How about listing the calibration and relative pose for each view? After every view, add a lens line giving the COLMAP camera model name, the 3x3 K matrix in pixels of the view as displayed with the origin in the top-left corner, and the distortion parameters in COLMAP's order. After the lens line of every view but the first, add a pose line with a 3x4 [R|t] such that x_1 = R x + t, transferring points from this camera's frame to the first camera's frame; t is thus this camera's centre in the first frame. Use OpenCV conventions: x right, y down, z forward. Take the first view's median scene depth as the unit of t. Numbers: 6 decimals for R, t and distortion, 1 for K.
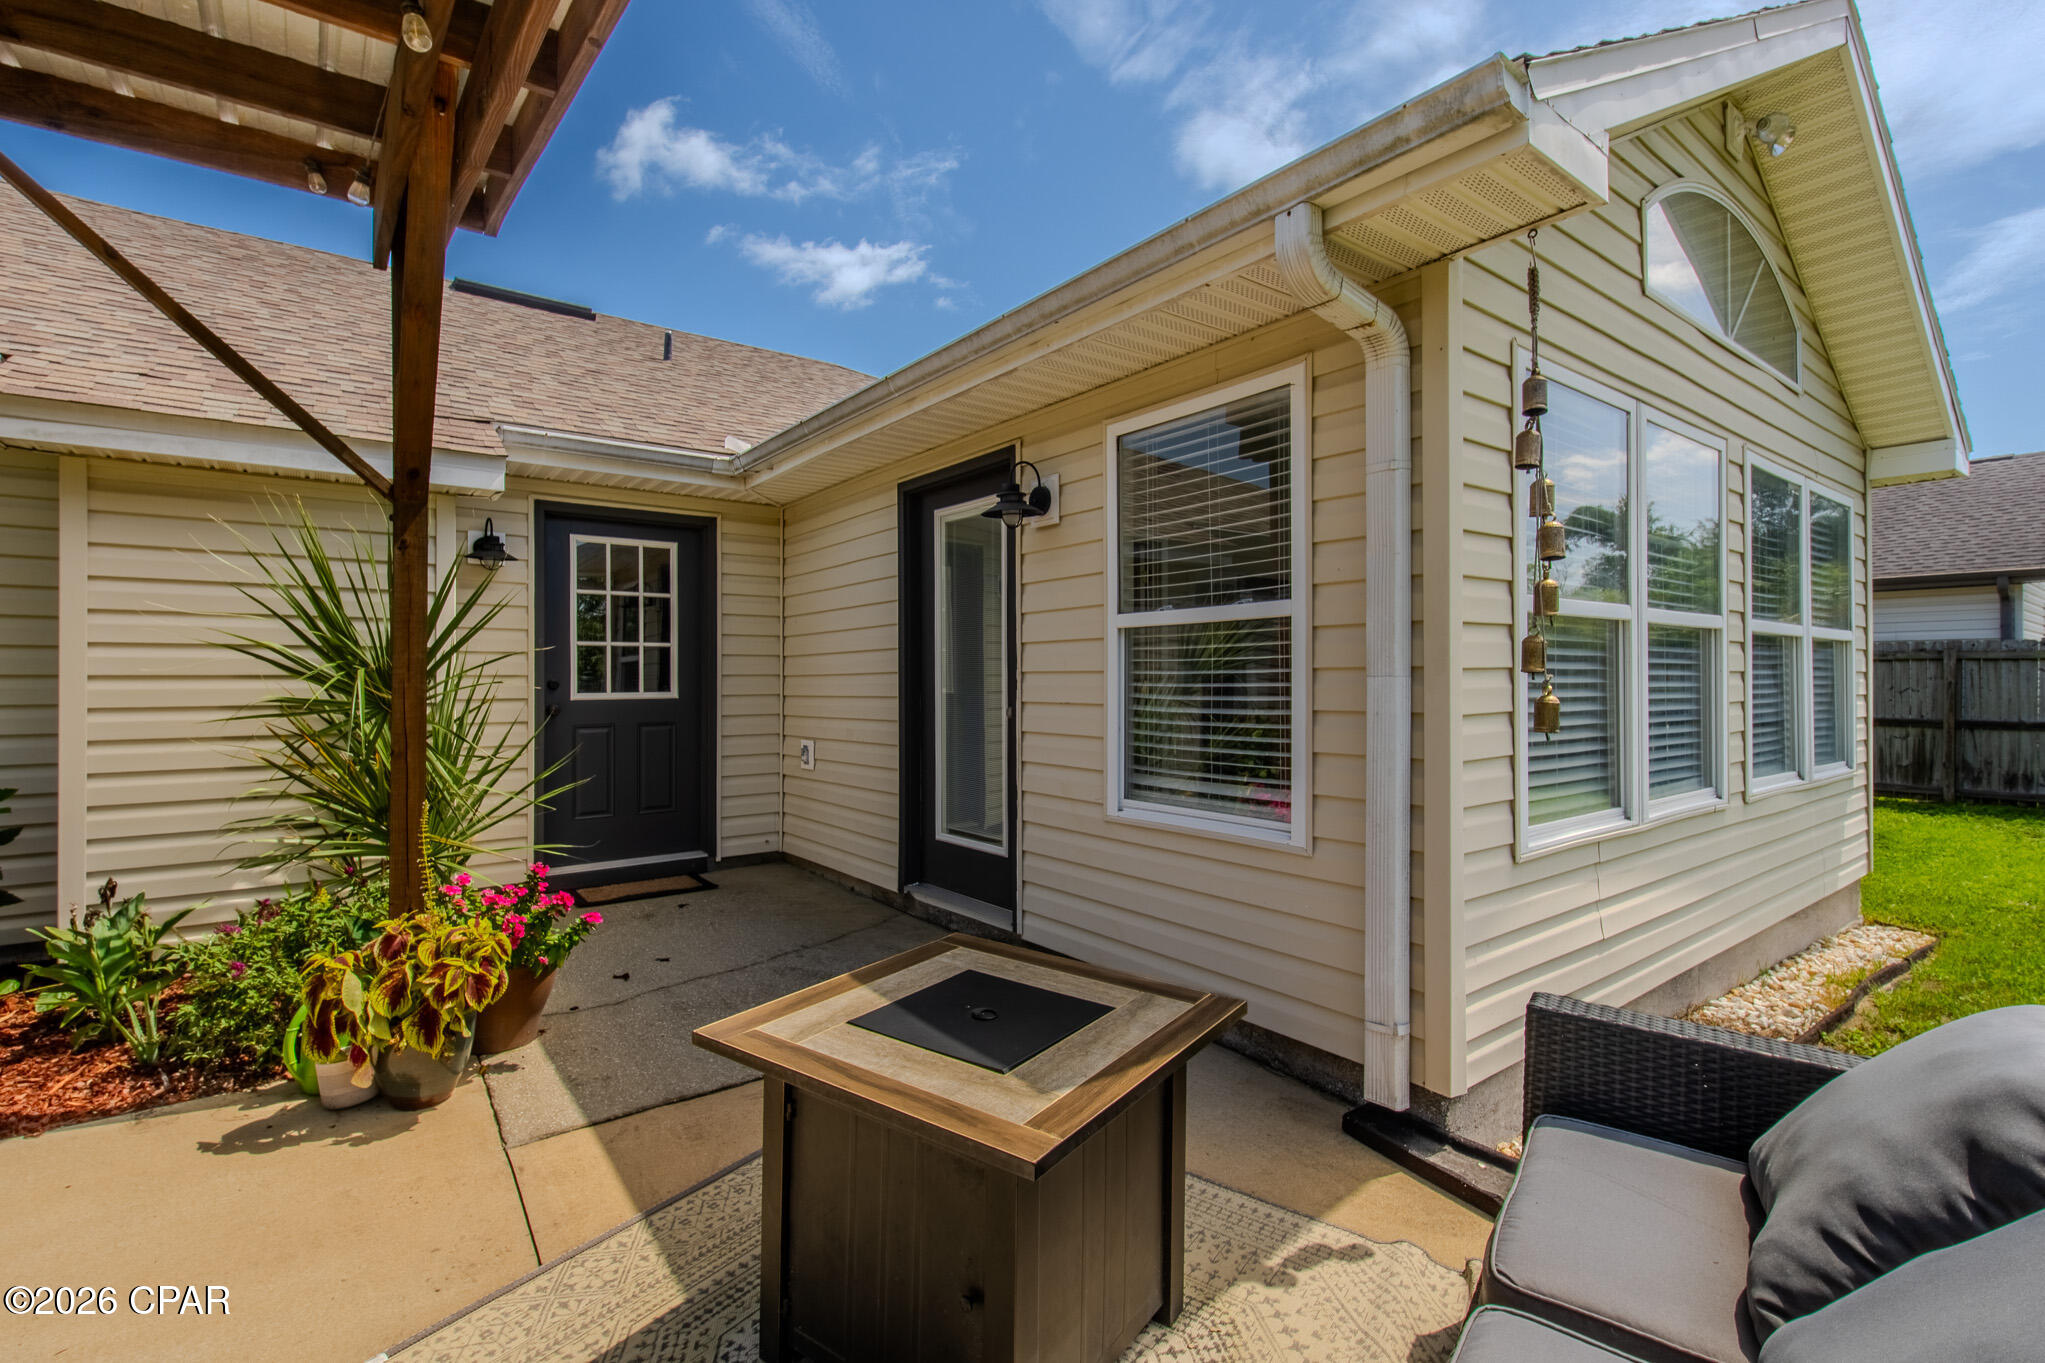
lens RADIAL K [[932.7, 0, 1021.3], [0, 932.7, 670.0], [0, 0, 1]] dist [0.000061, -0.000023]
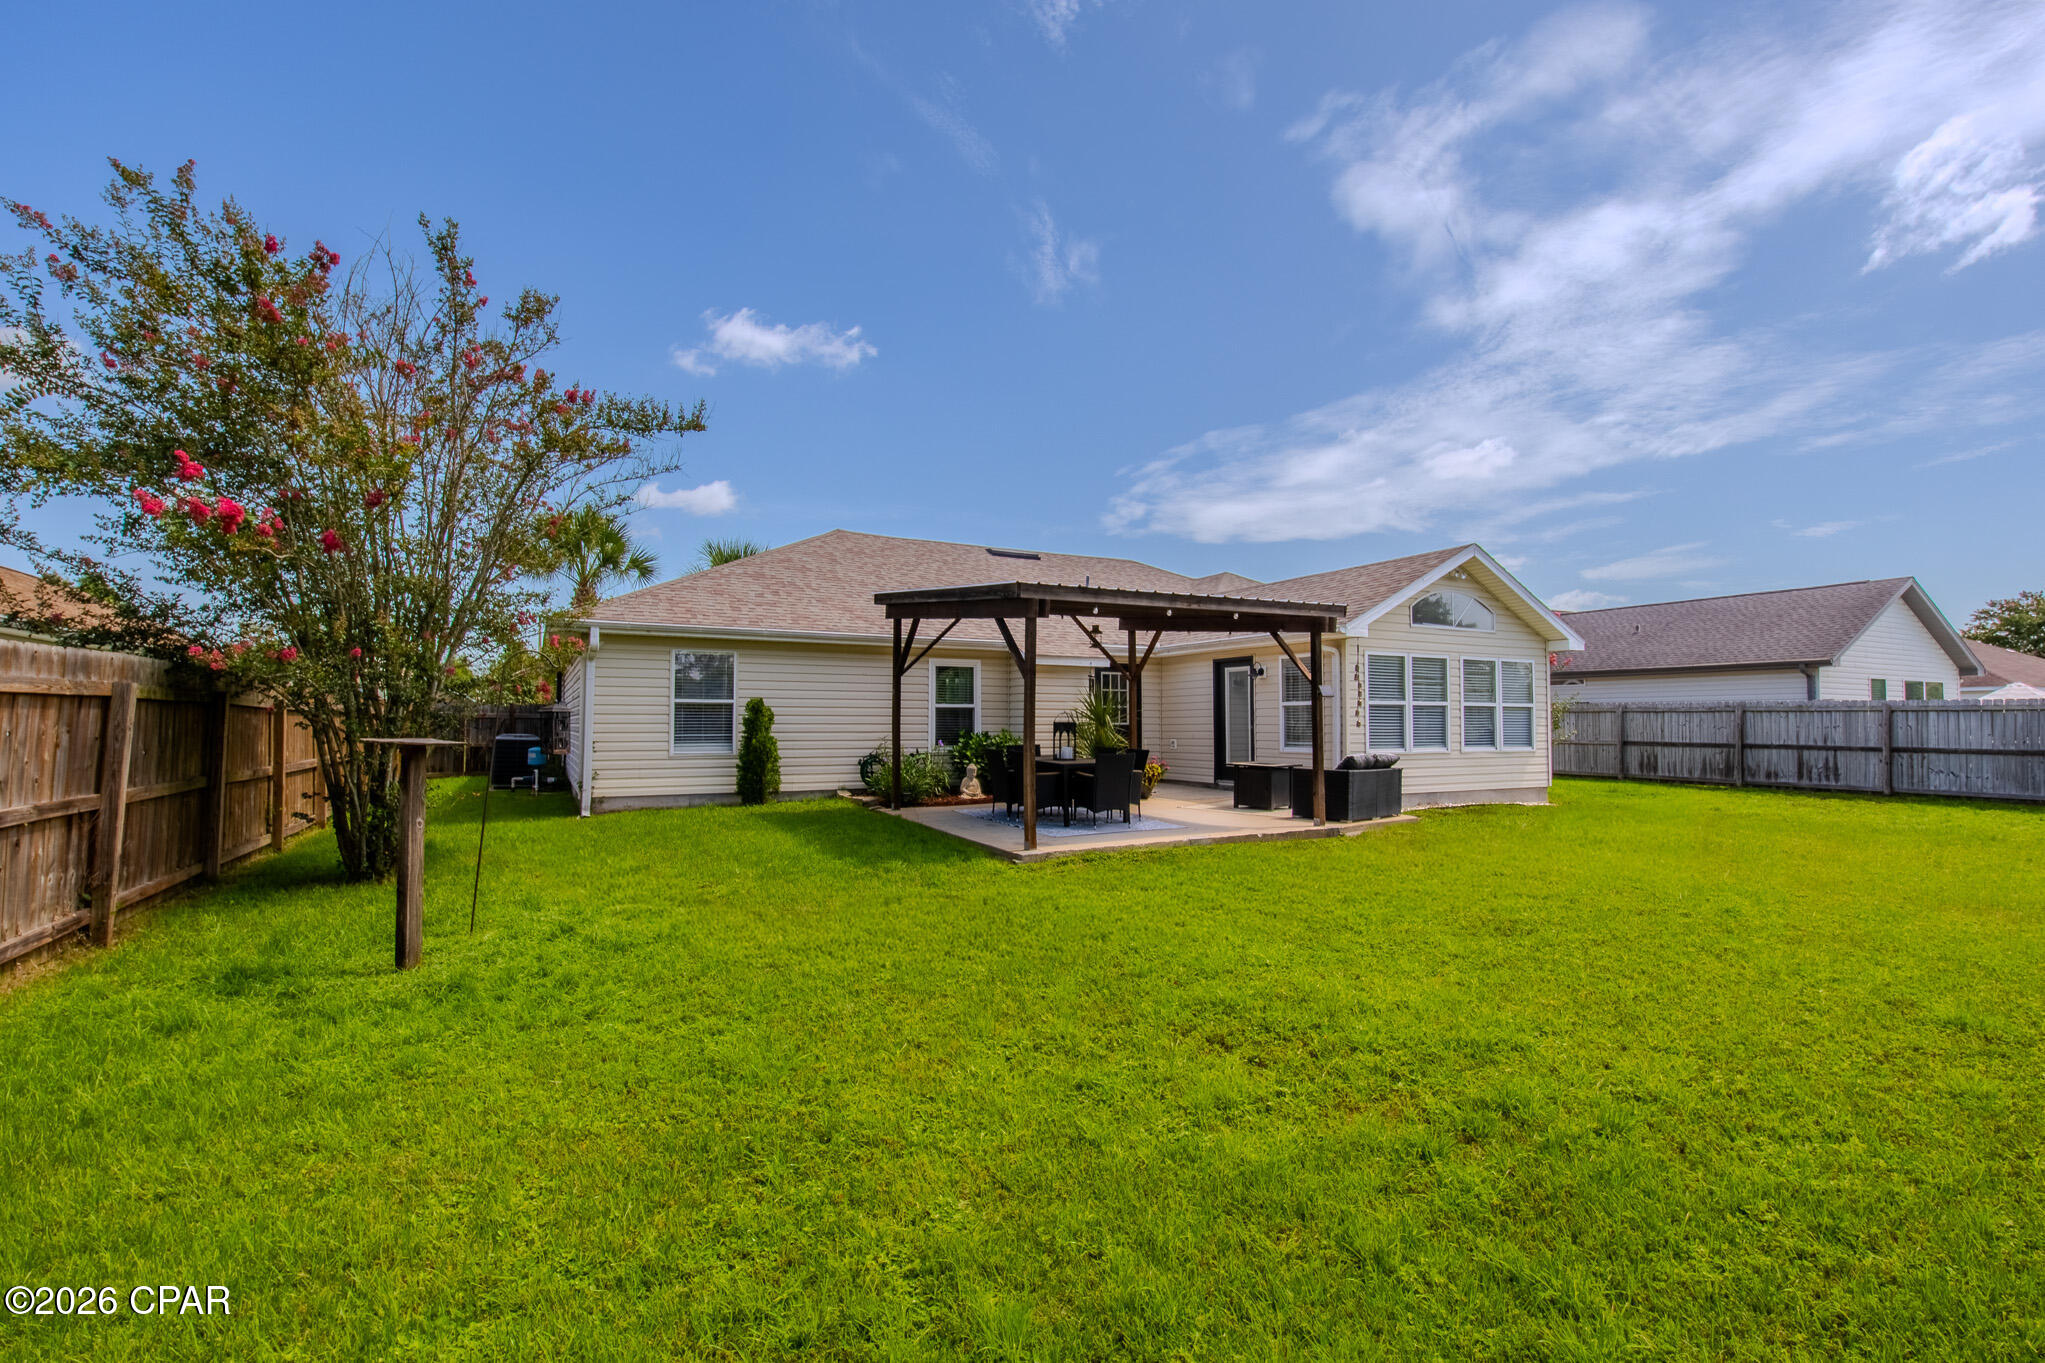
lens RADIAL K [[912.8, 0, 1022.5], [0, 912.8, 681.5], [0, 0, 1]] dist [0.002782, -0.000261]
pose [[0.984879, -0.003311, -0.173215, -0.286484], [-0.003011, 0.999339, -0.036224, -0.001548], [0.173220, 0.036198, 0.984218, -2.783076]]
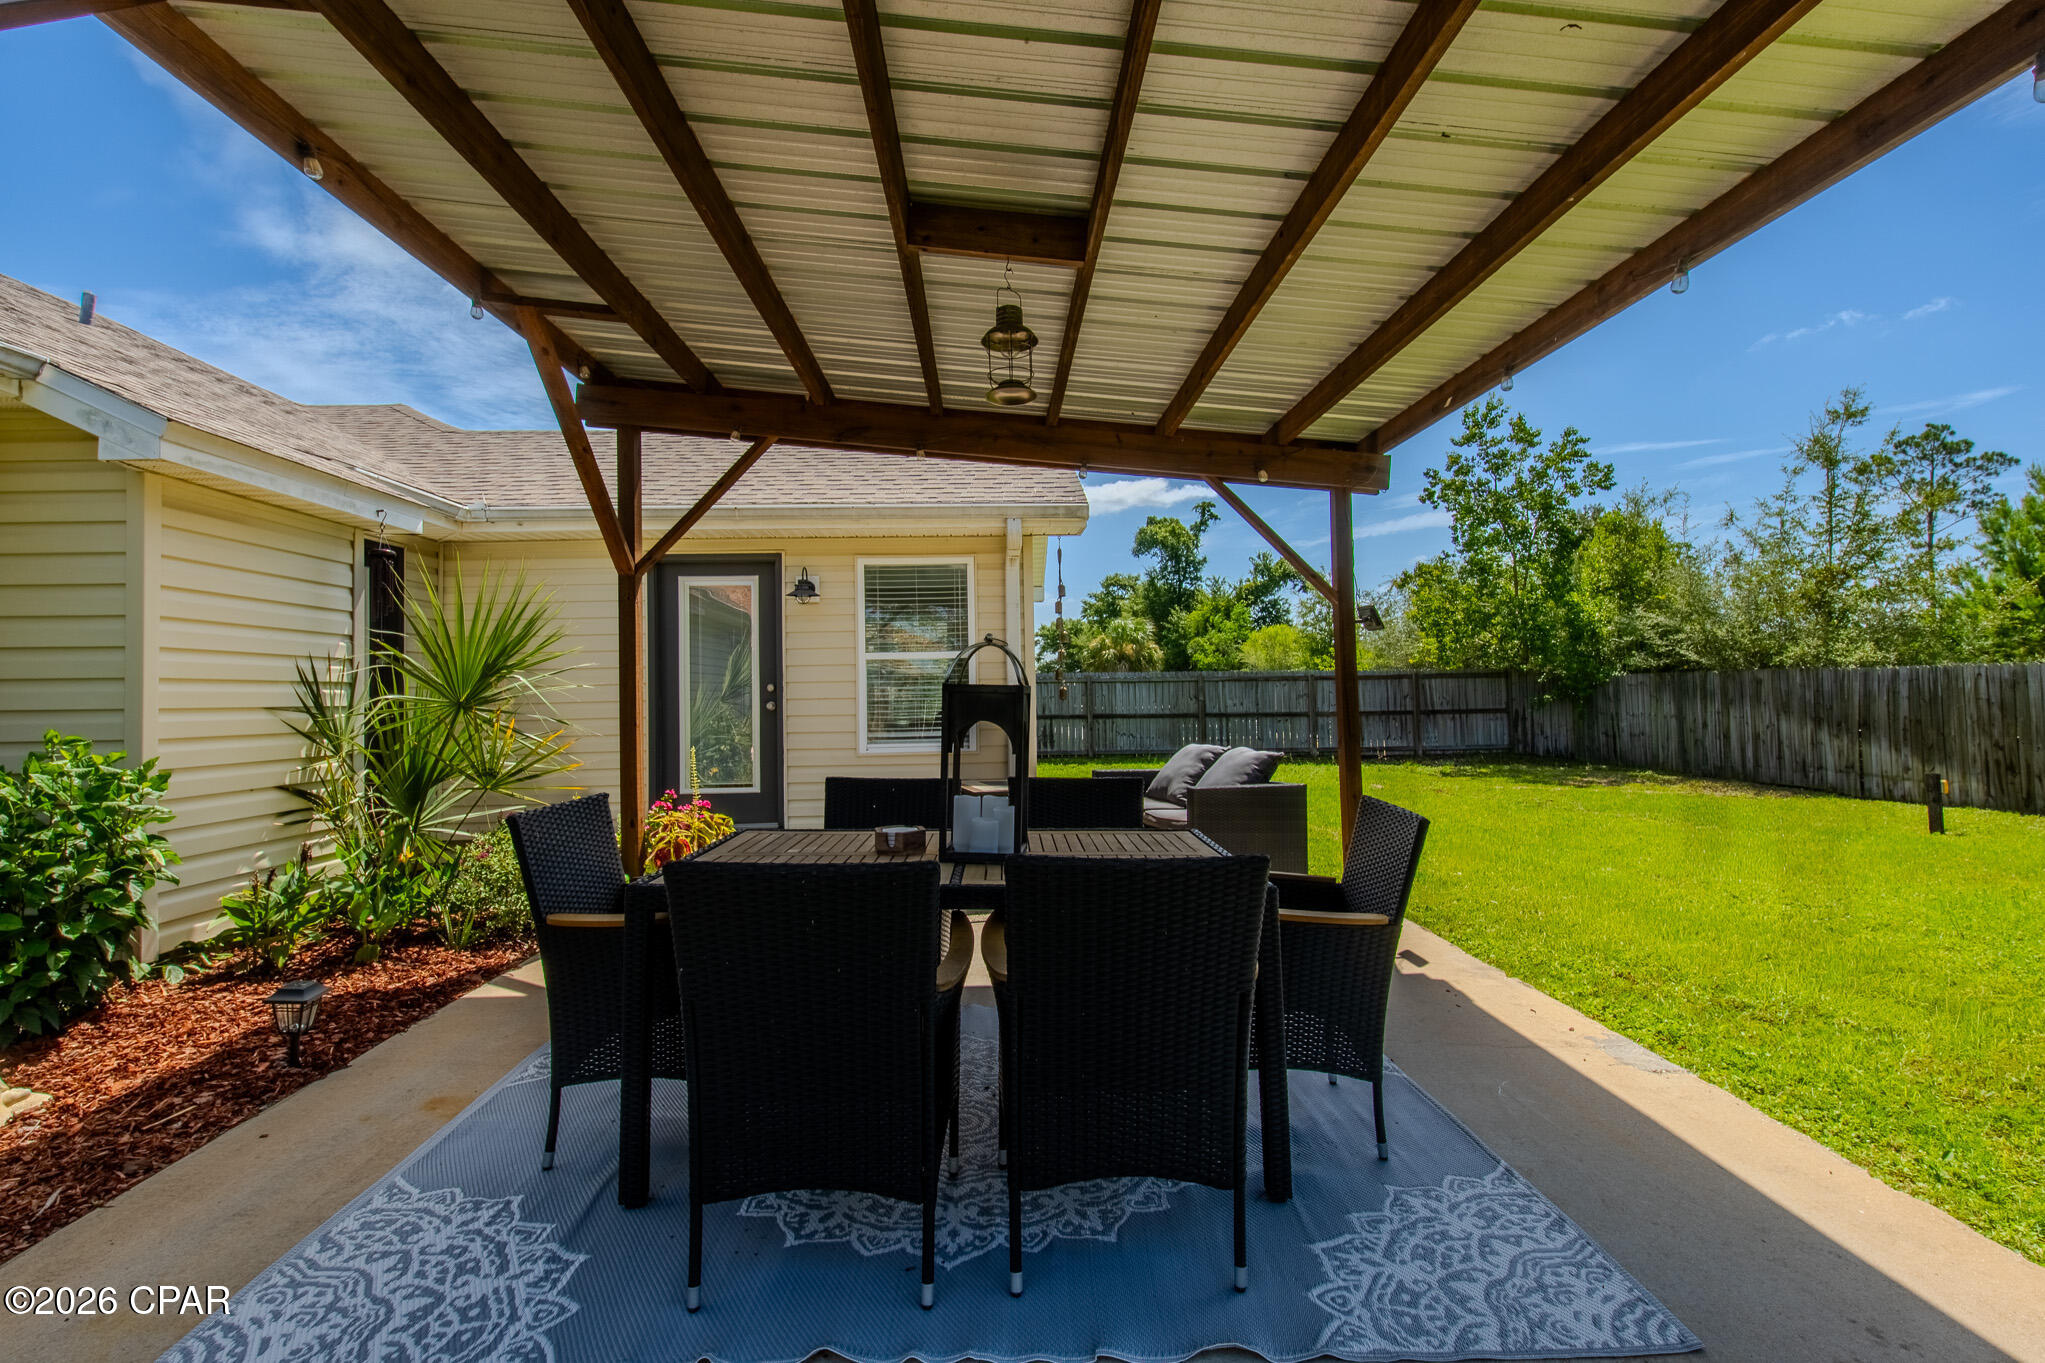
lens RADIAL K [[912.8, 0, 1022.5], [0, 912.8, 681.5], [0, 0, 1]] dist [0.002782, -0.000261]
pose [[0.582725, 0.007437, 0.812635, -1.149180], [0.005001, 0.999906, -0.012737, 0.025472], [-0.812654, 0.011486, 0.582633, -0.375673]]
